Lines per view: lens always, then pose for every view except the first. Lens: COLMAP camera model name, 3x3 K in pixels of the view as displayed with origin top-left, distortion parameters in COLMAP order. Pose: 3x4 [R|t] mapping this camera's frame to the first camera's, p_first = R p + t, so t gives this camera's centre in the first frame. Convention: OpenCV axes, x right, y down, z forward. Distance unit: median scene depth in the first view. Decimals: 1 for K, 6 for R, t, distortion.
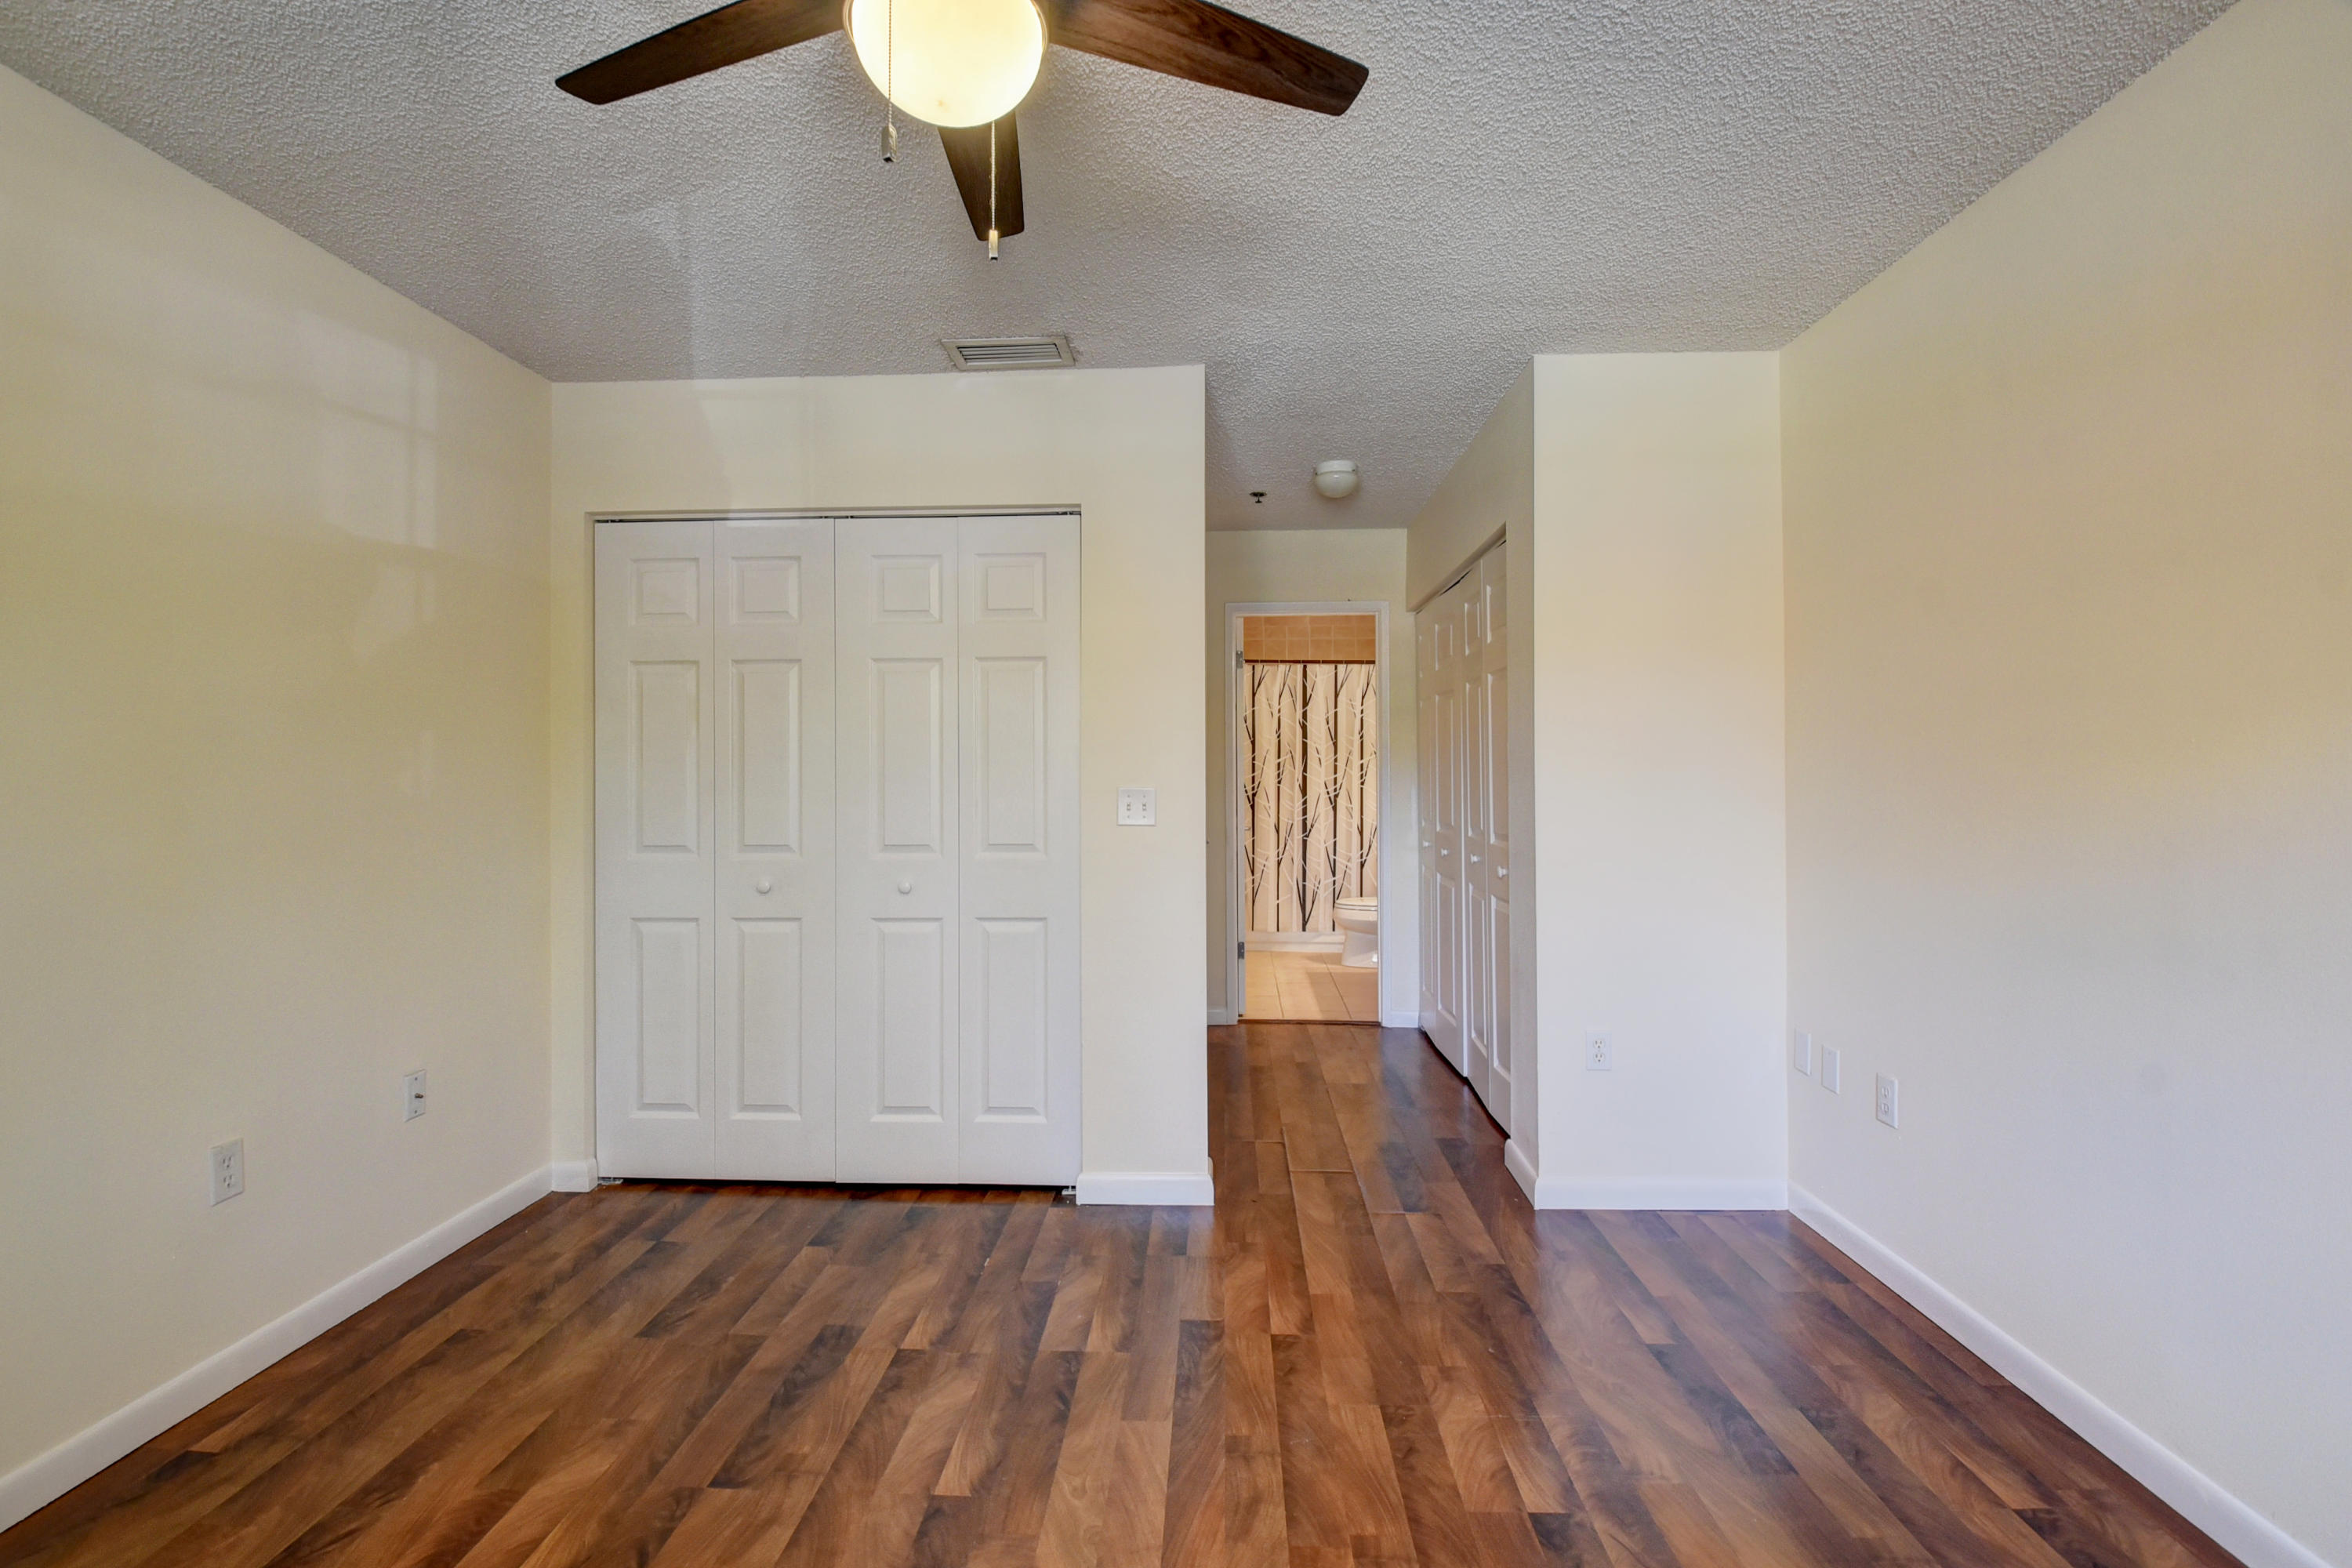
lens RADIAL K [[1018.7, 0, 1182.5], [0, 1018.7, 779.4], [0, 0, 1]] dist [-0.017233, -0.008185]
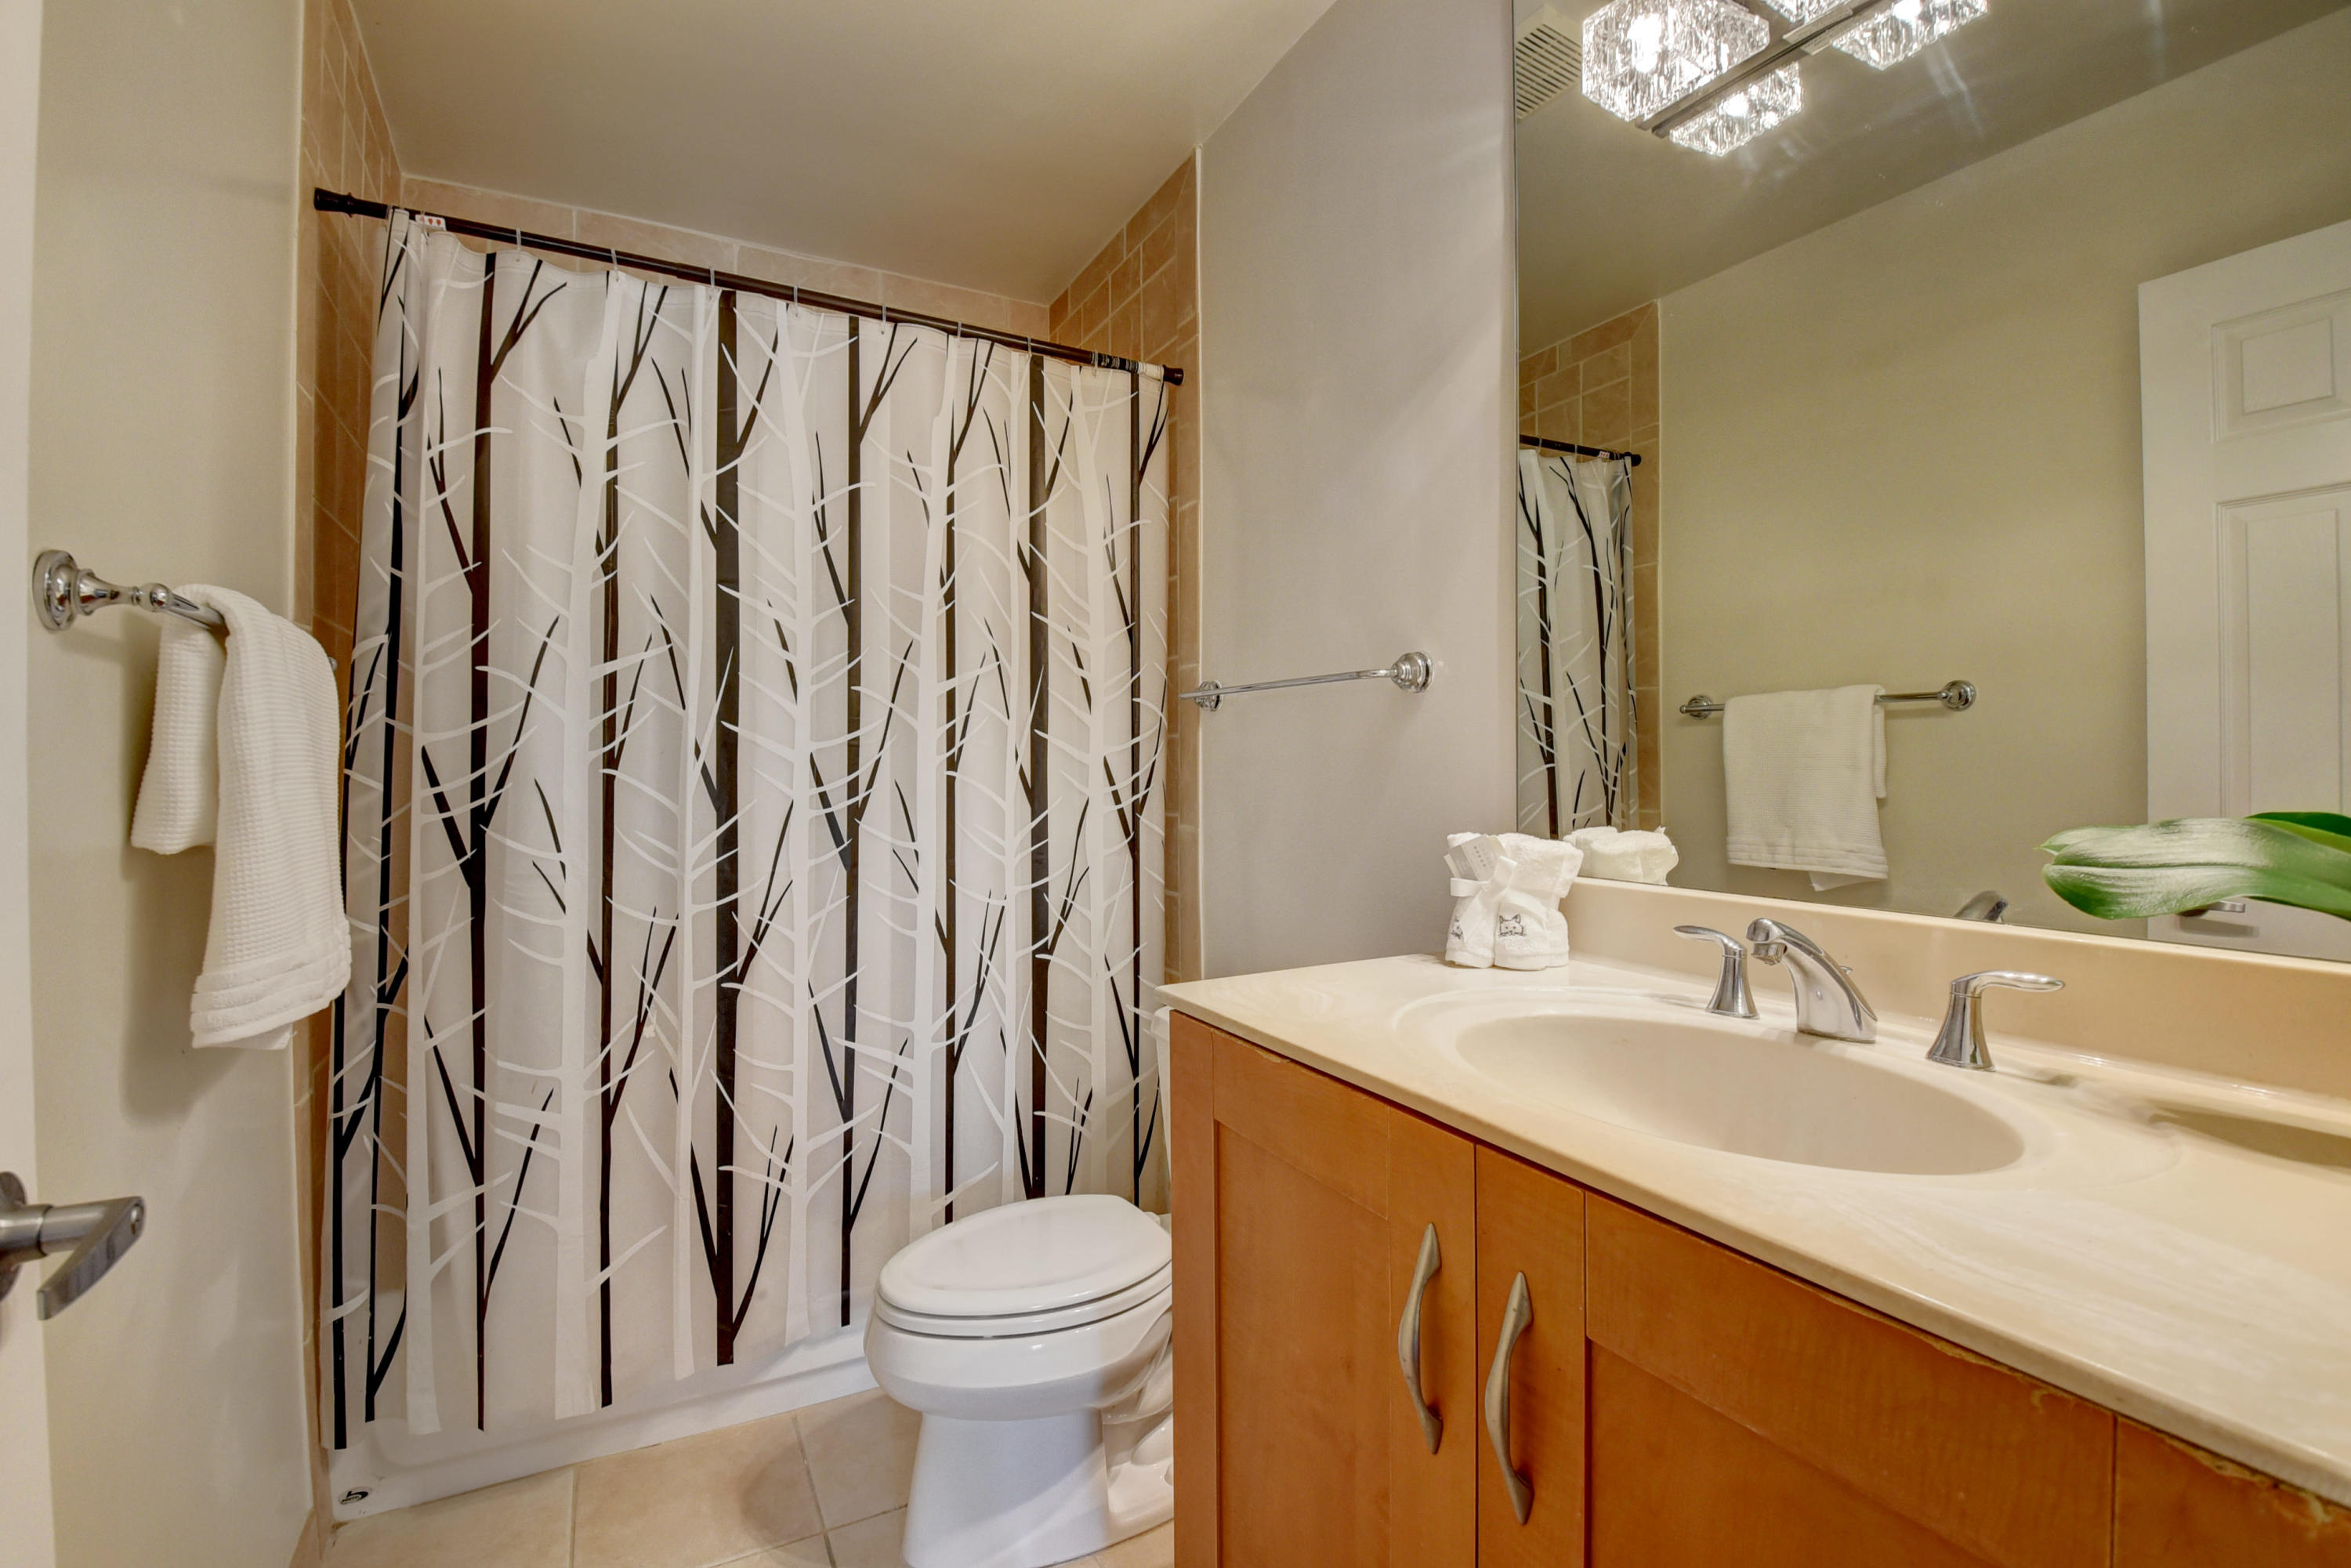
lens RADIAL K [[1018.2, 0, 1174.4], [0, 1018.2, 746.4], [0, 0, 1]] dist [-0.017233, -0.008185]
pose [[0.858238, 0.001715, 0.513249, 0.086848], [0.004185, 0.999938, -0.010339, 0.002725], [-0.513235, 0.011021, 0.858177, 0.732193]]
